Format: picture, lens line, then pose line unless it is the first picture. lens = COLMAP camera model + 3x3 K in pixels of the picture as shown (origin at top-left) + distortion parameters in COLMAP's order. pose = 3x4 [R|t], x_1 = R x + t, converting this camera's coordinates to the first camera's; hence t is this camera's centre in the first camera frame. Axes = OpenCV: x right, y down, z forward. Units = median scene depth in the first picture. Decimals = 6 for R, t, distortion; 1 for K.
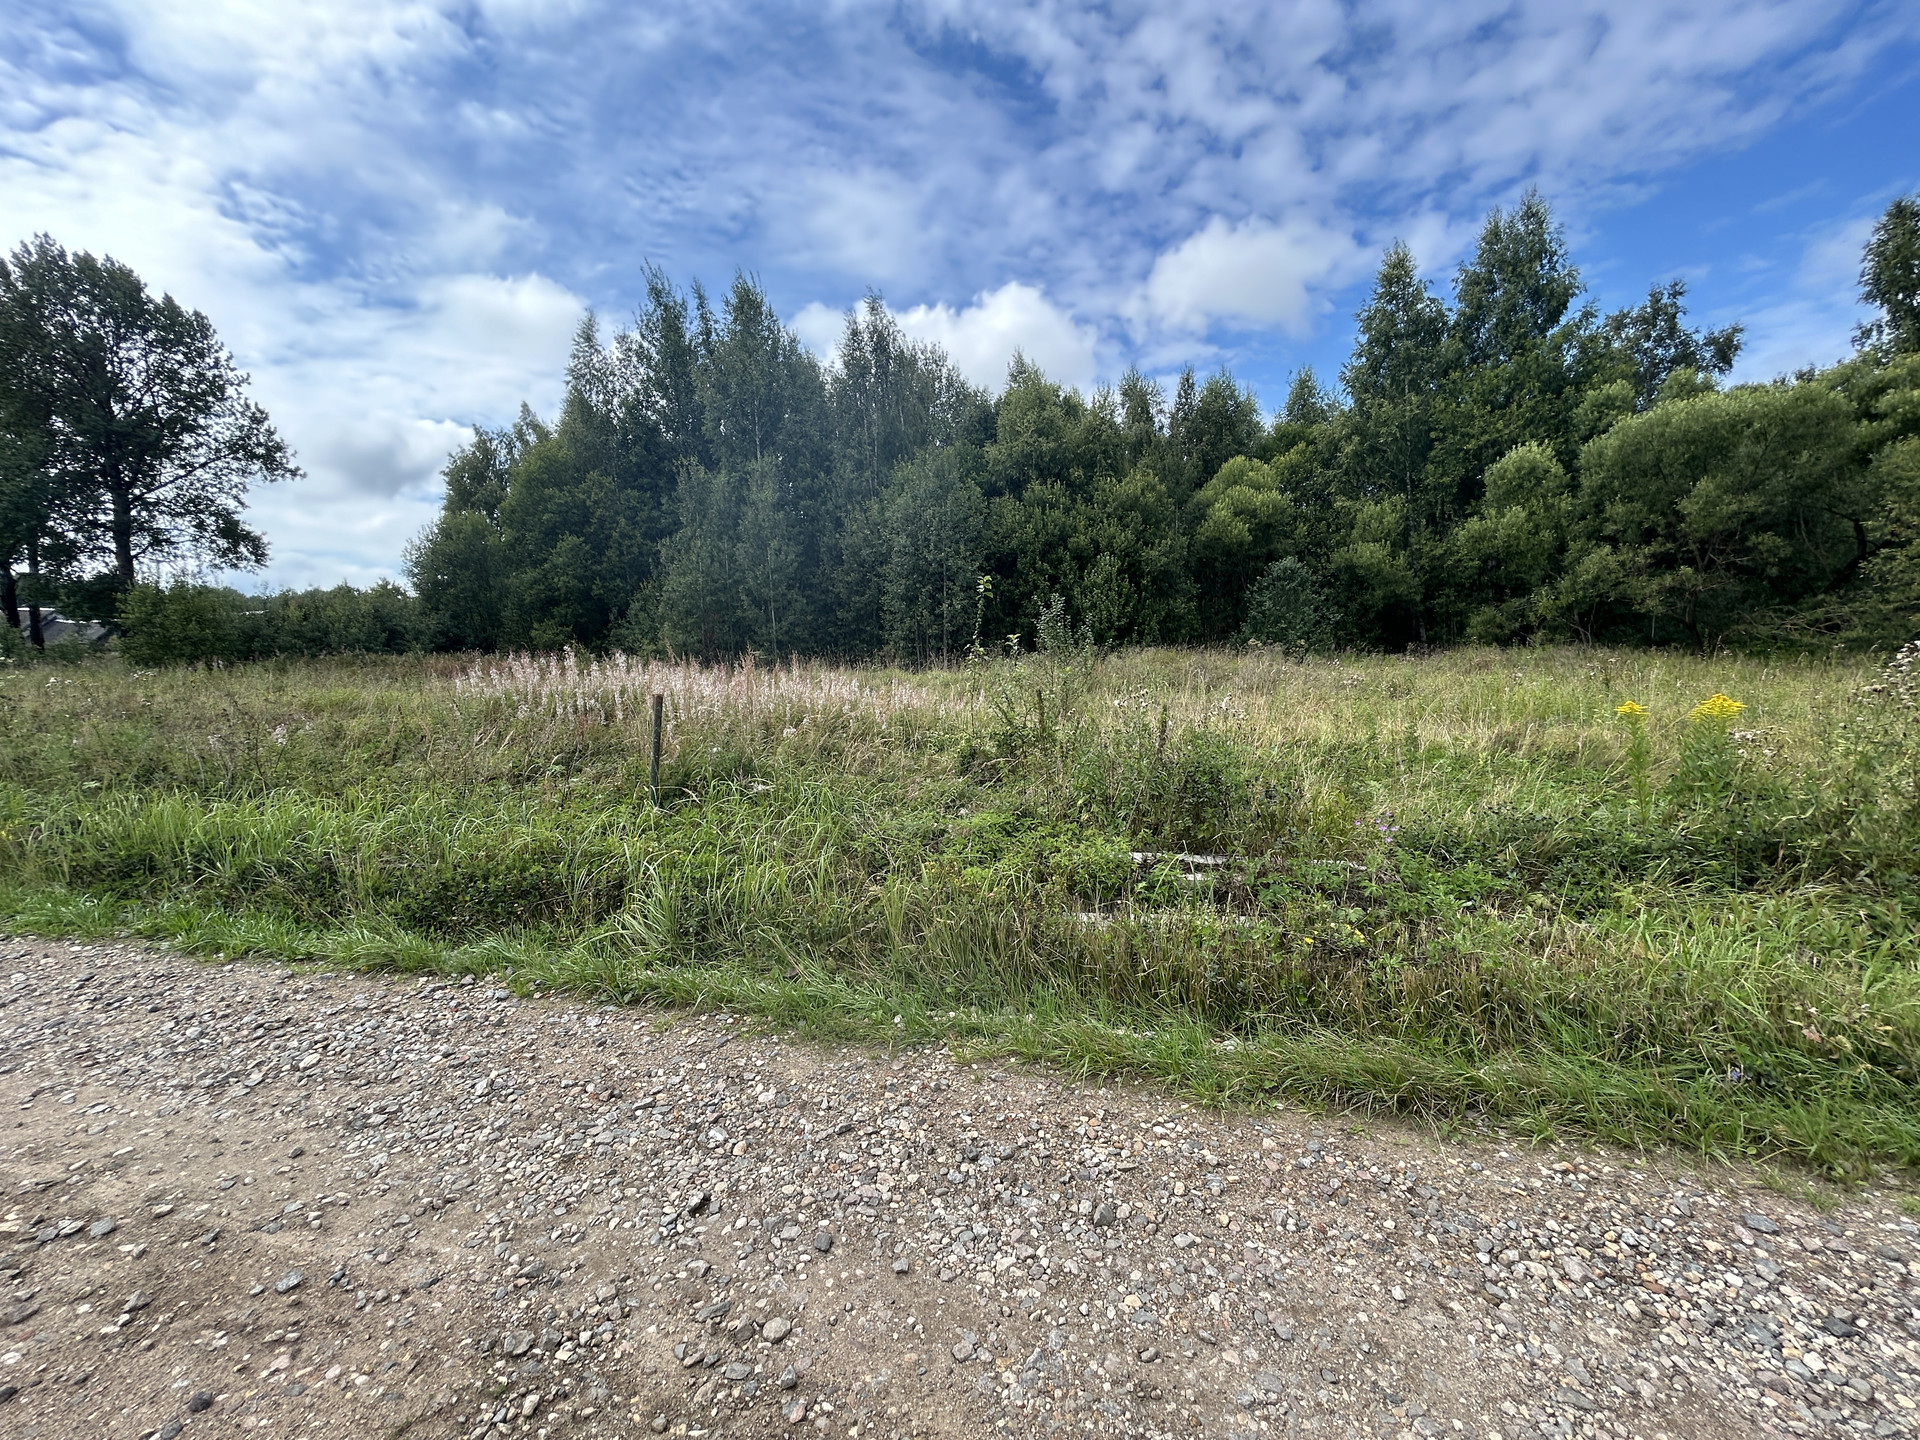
lens RADIAL K [[769.3, 0, 965.2], [0, 769.3, 728.1], [0, 0, 1]] dist [-0.003265, 0.001062]
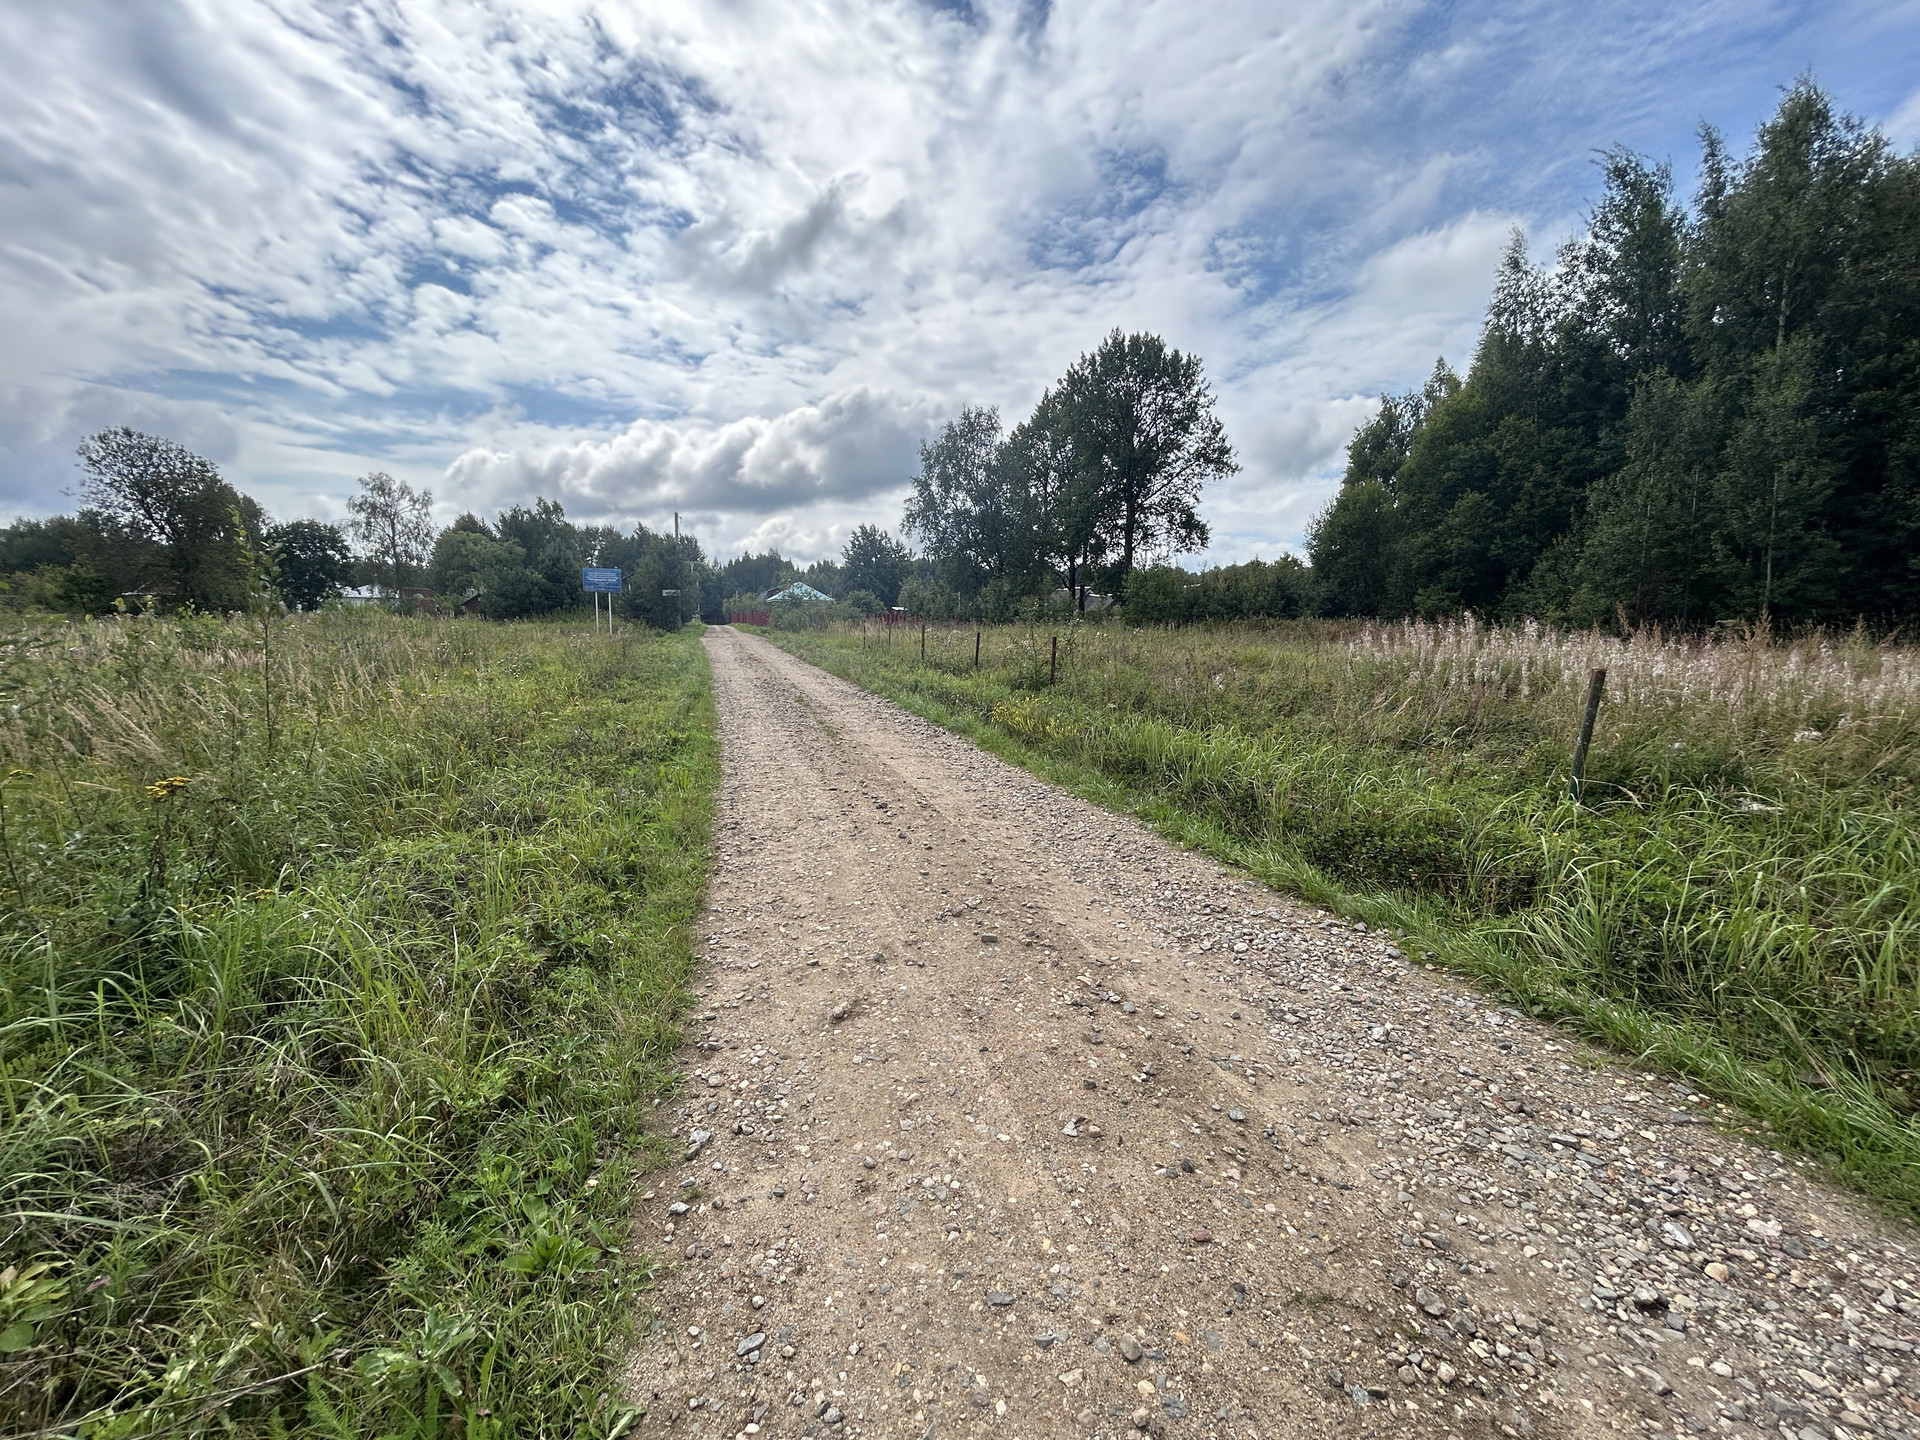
lens RADIAL K [[769.3, 0, 951.8], [0, 769.3, 733.3], [0, 0, 1]] dist [-0.003265, 0.001062]
pose [[0.509787, 0.134765, -0.849679, -0.035971], [-0.093060, 0.990497, 0.101267, 0.004956], [0.855252, 0.027446, 0.517484, -0.017999]]
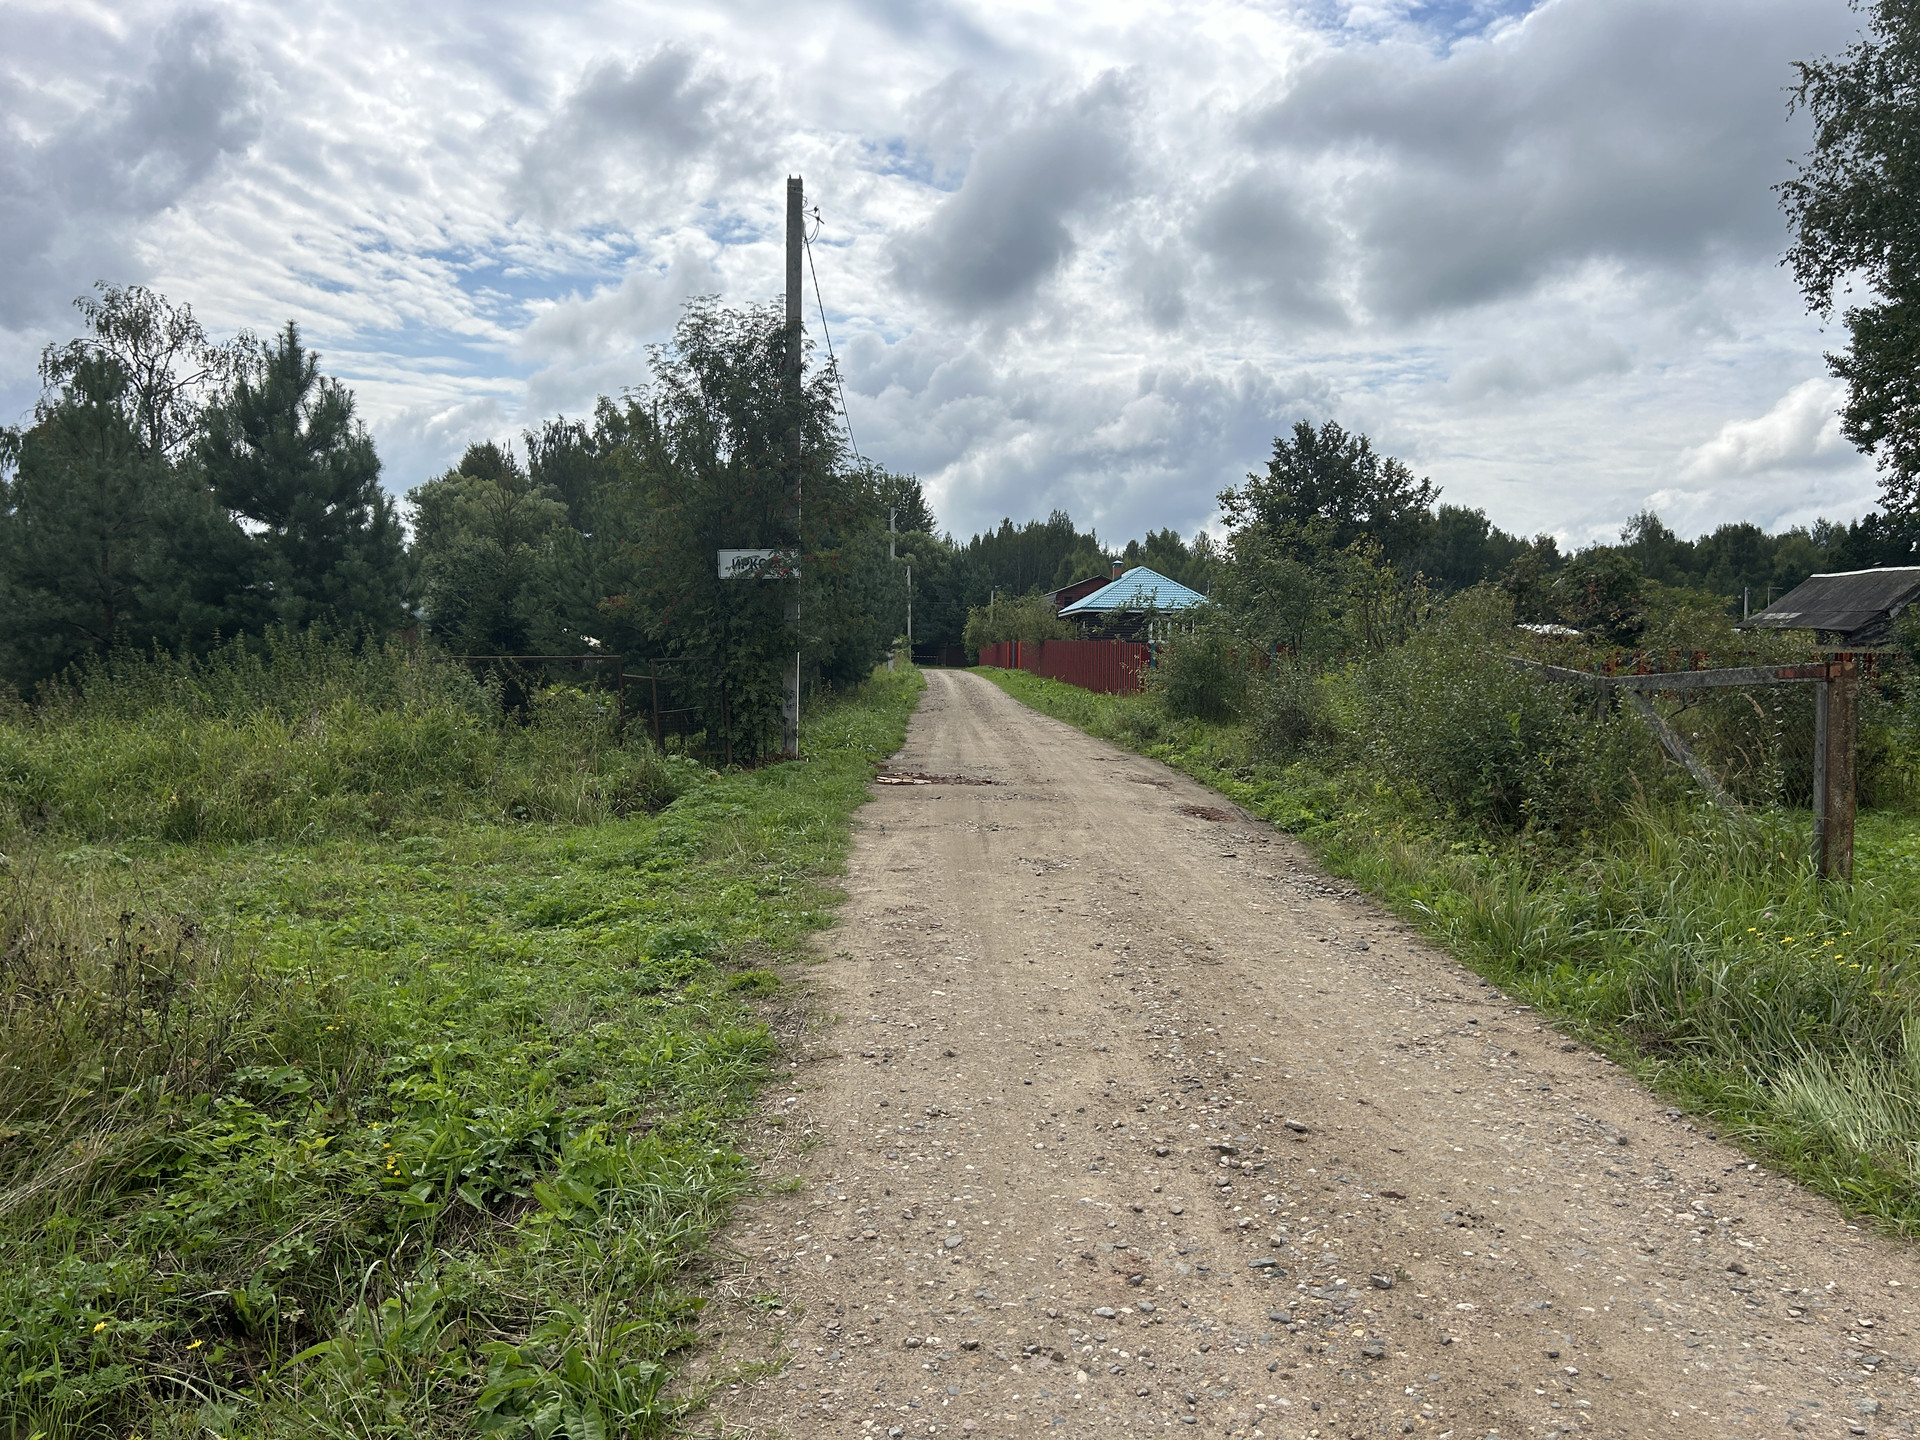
lens RADIAL K [[1437.0, 0, 970.2], [0, 1437.0, 721.2], [0, 0, 1]] dist [0.067648, -0.079162]
pose [[0.252095, 0.058223, -0.965949, -3.324593], [-0.100925, 0.994327, 0.033594, -0.104991], [0.962425, 0.089020, 0.256541, 0.775814]]
